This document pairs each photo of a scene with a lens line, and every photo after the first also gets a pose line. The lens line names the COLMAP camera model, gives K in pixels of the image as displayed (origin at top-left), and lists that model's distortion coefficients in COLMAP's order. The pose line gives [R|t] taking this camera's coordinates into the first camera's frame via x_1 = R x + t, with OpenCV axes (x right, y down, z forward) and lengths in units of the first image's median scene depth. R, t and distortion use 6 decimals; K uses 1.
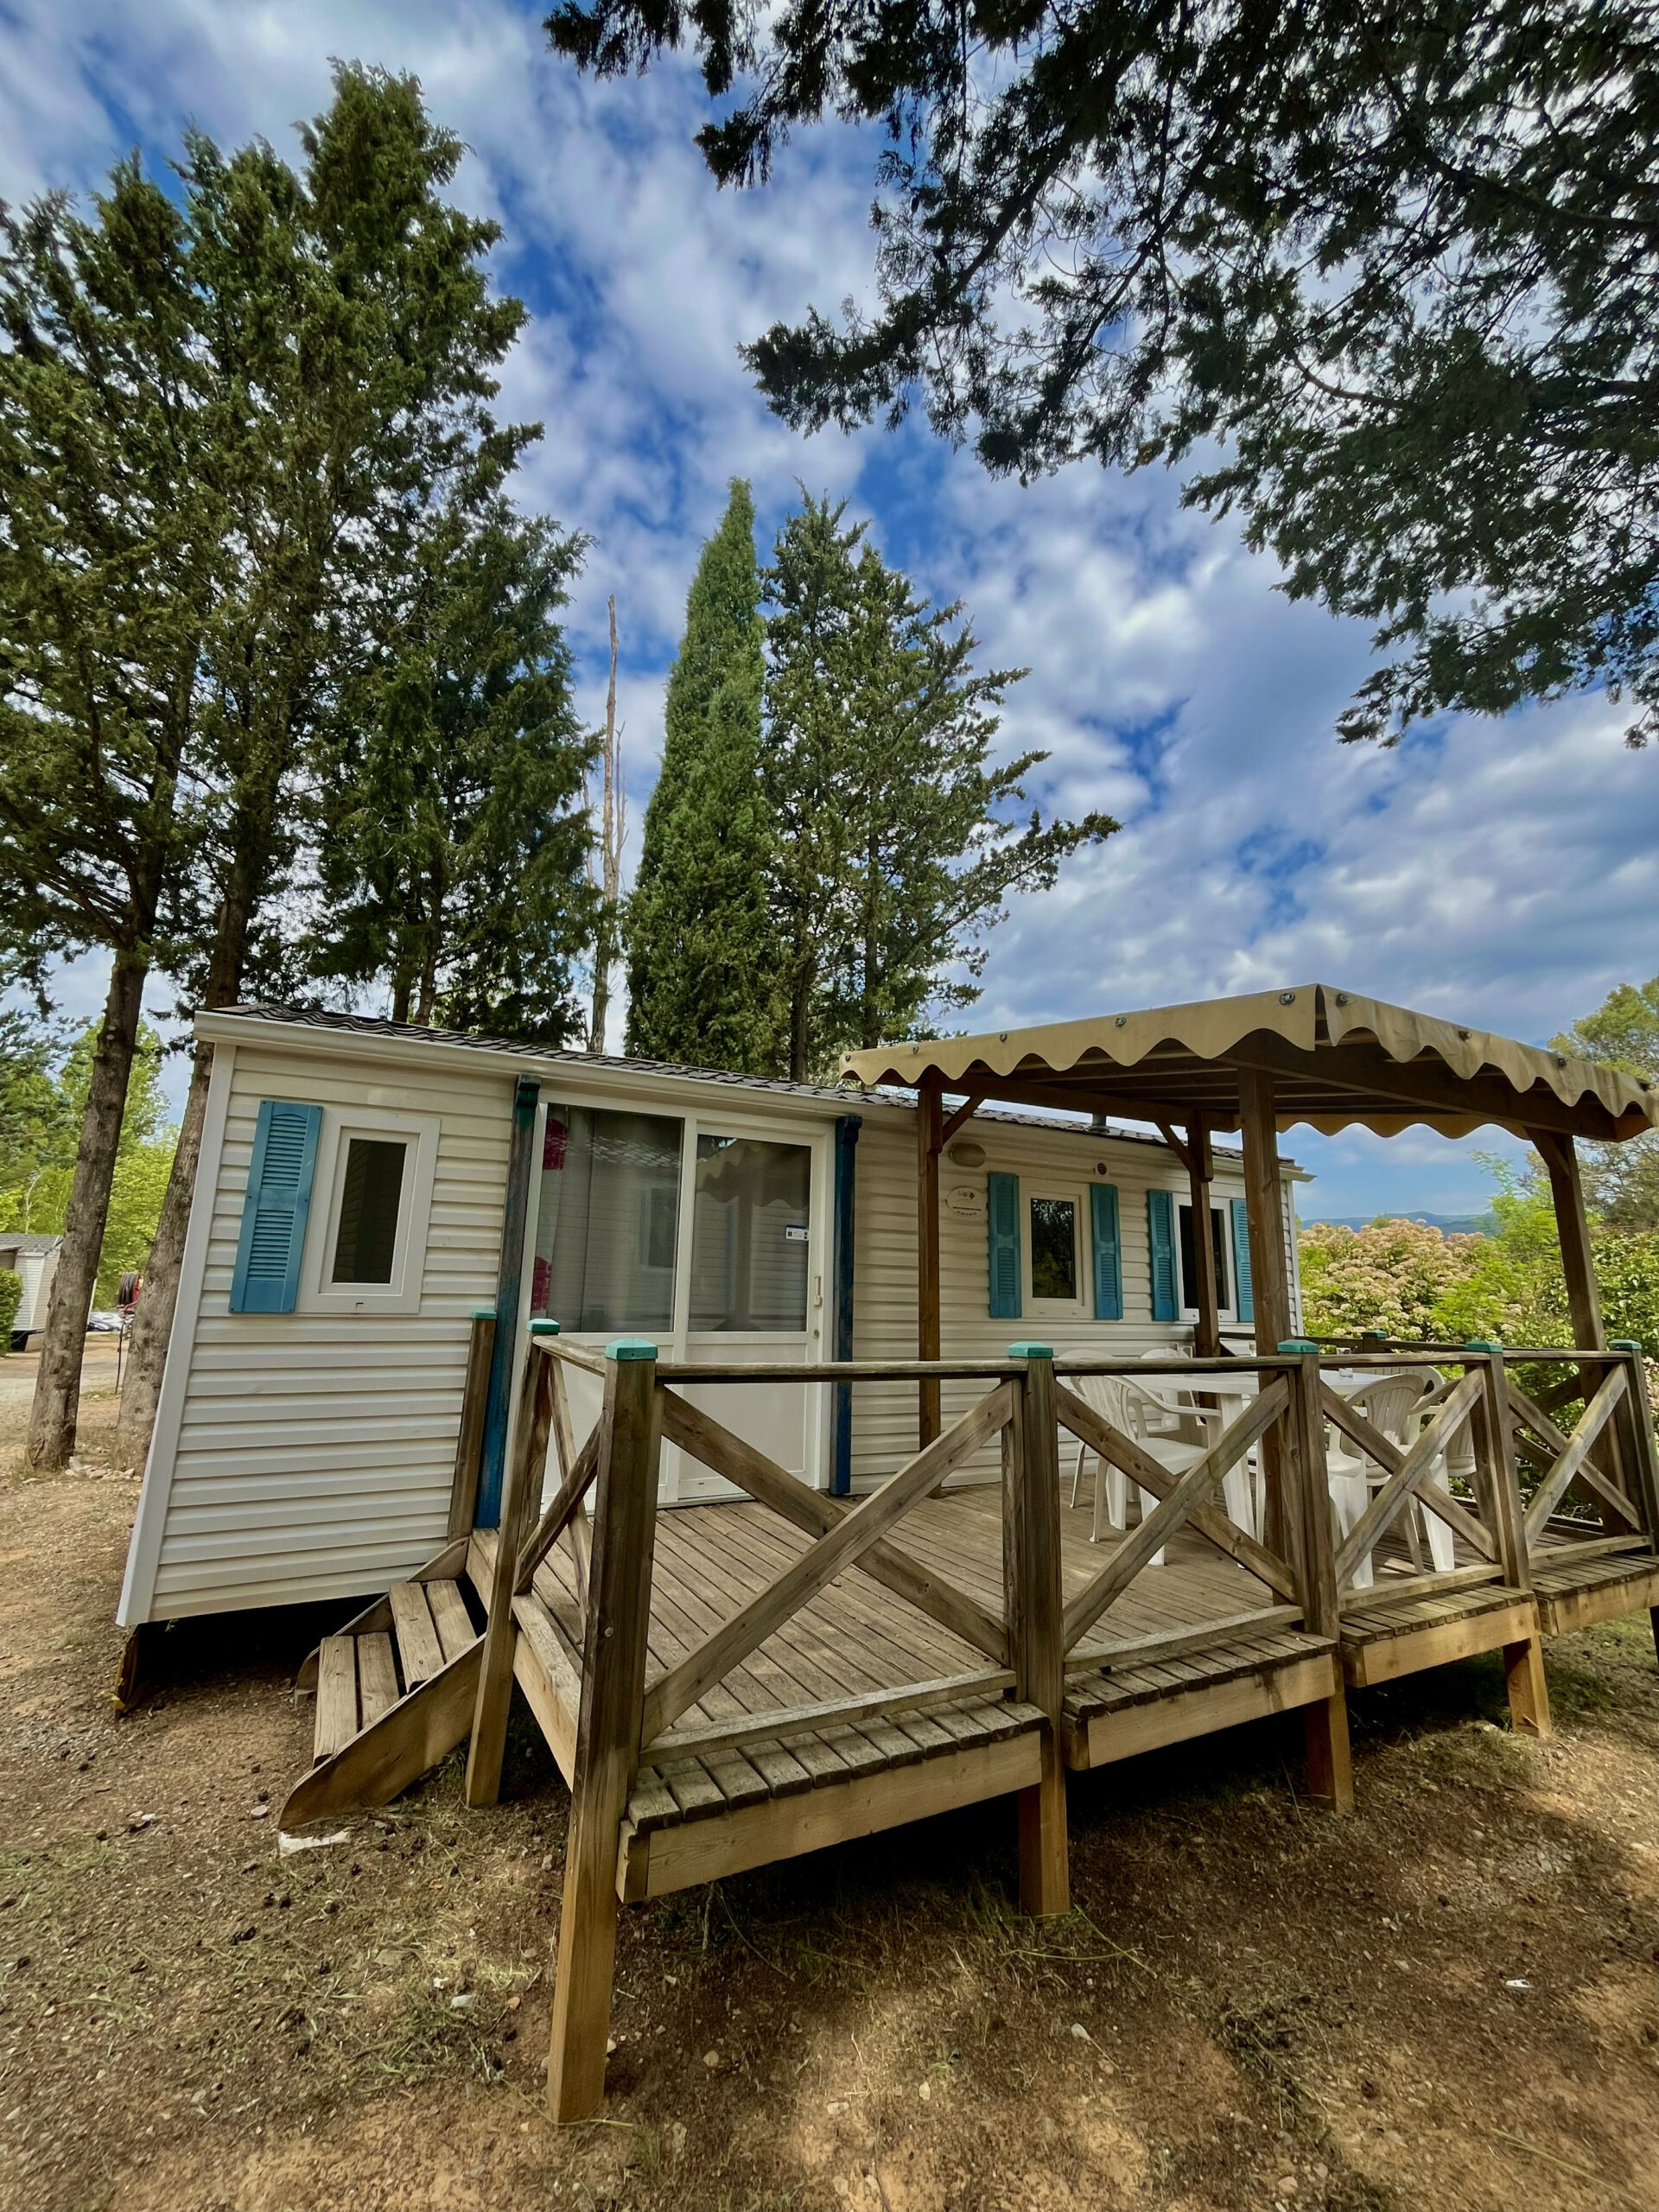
lens RADIAL K [[898.0, 0, 831.7], [0, 898.0, 1102.4], [0, 0, 1]] dist [-0.001696, 0.000294]
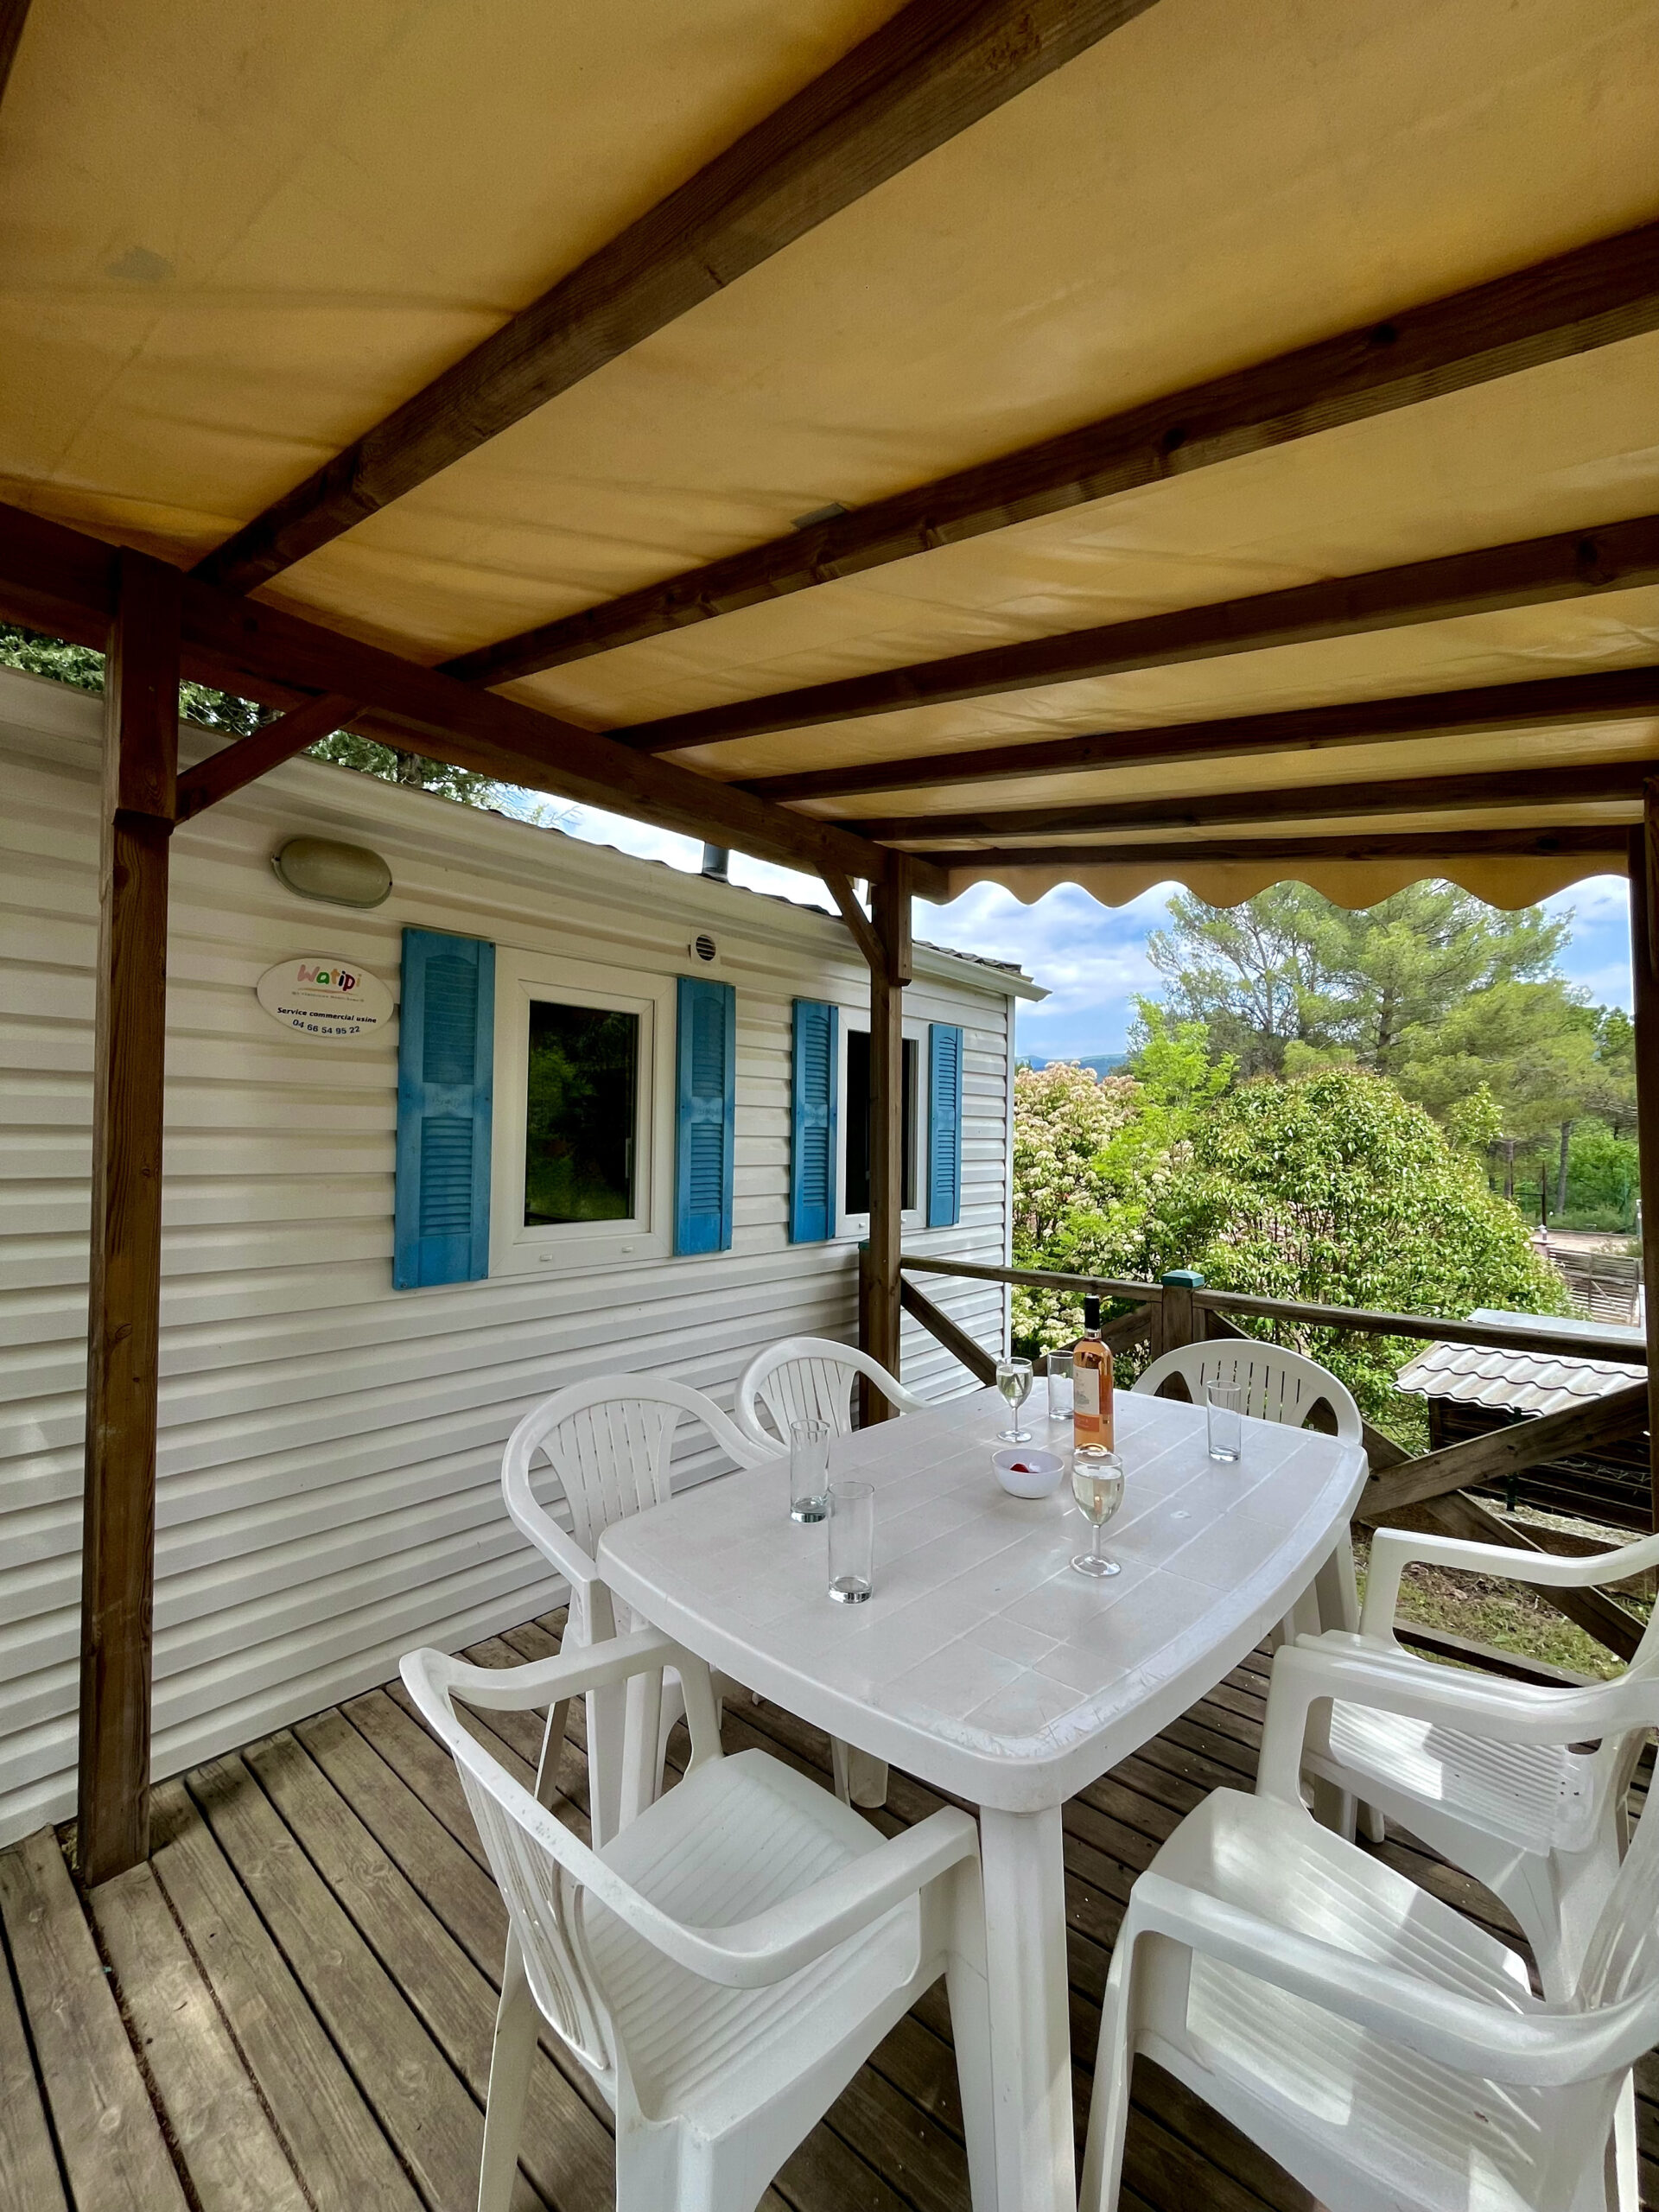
lens RADIAL K [[895.4, 0, 835.5], [0, 895.4, 1105.4], [0, 0, 1]] dist [0.002572, -0.000362]
pose [[0.932904, -0.002851, 0.360114, 0.191263], [-0.063164, 0.983172, 0.171413, 0.069571], [-0.354543, -0.182658, 0.917025, 0.515214]]
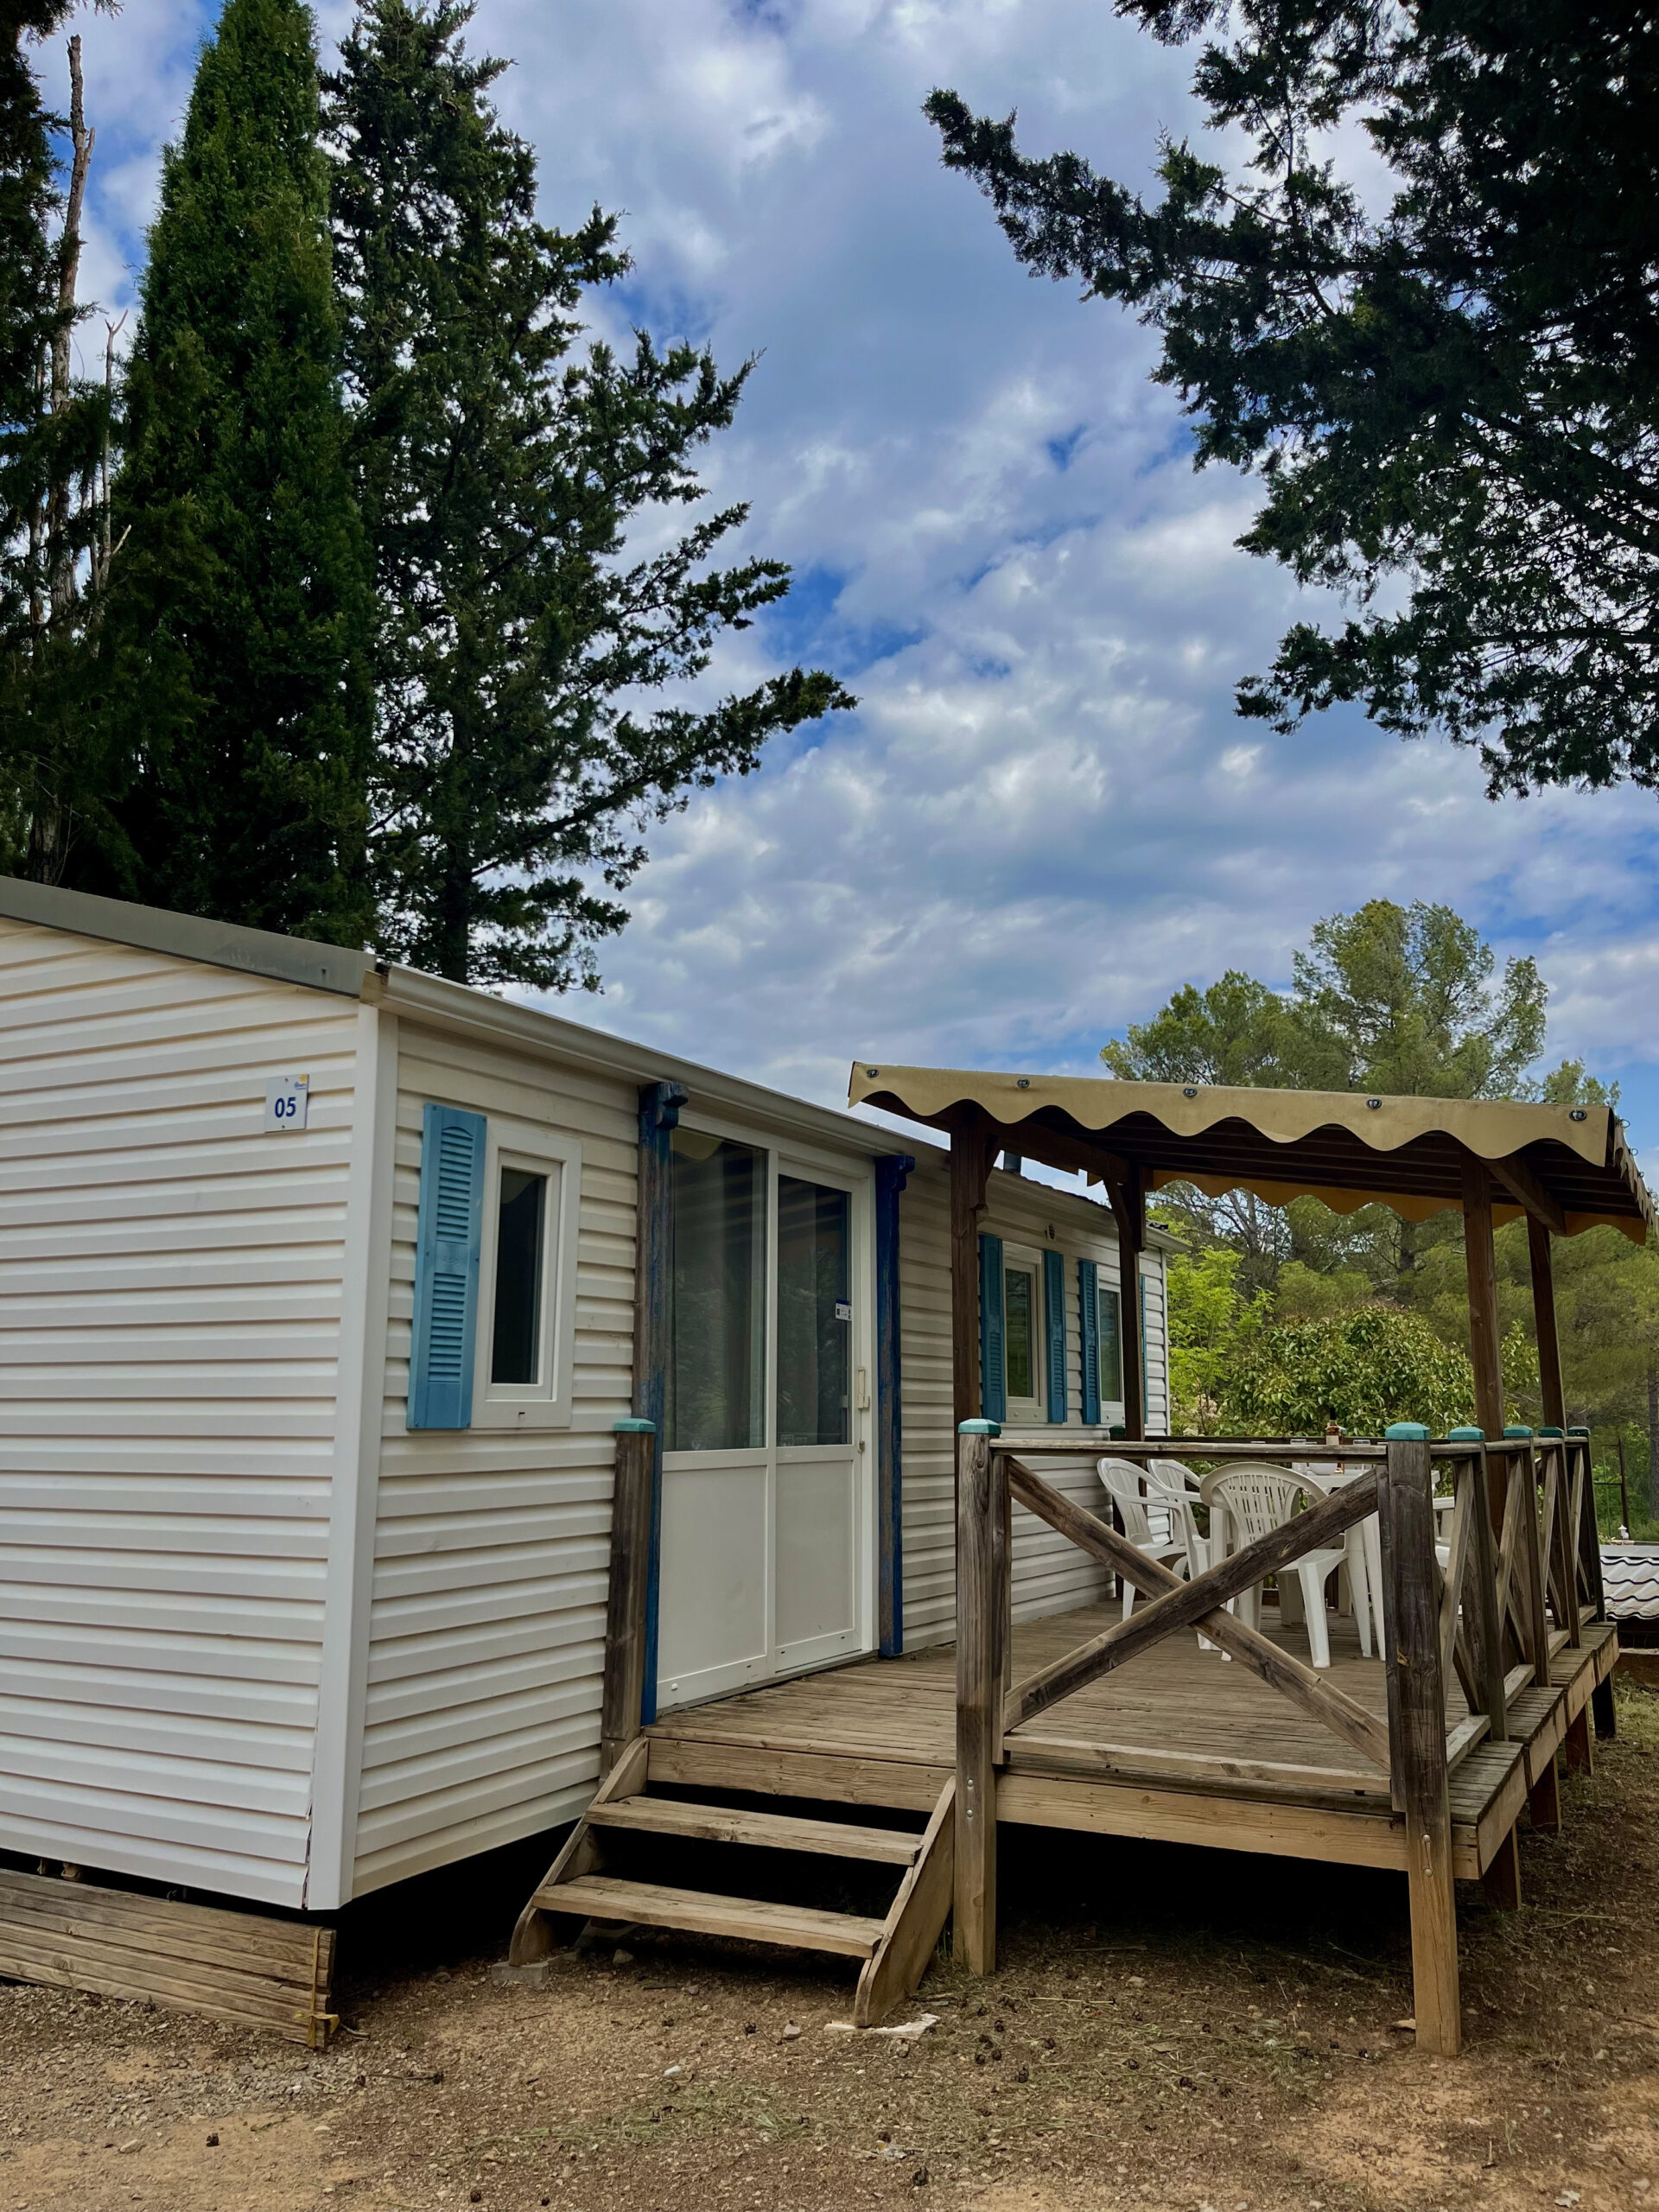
lens RADIAL K [[1687.4, 0, 831.3], [0, 1687.4, 1104.4], [0, 0, 1]] dist [-0.001822, -0.004666]
pose [[0.828914, 0.082579, 0.553247, -0.672751], [-0.100450, 0.994940, 0.001994, -0.020363], [-0.550283, -0.057226, 0.833015, -0.105541]]
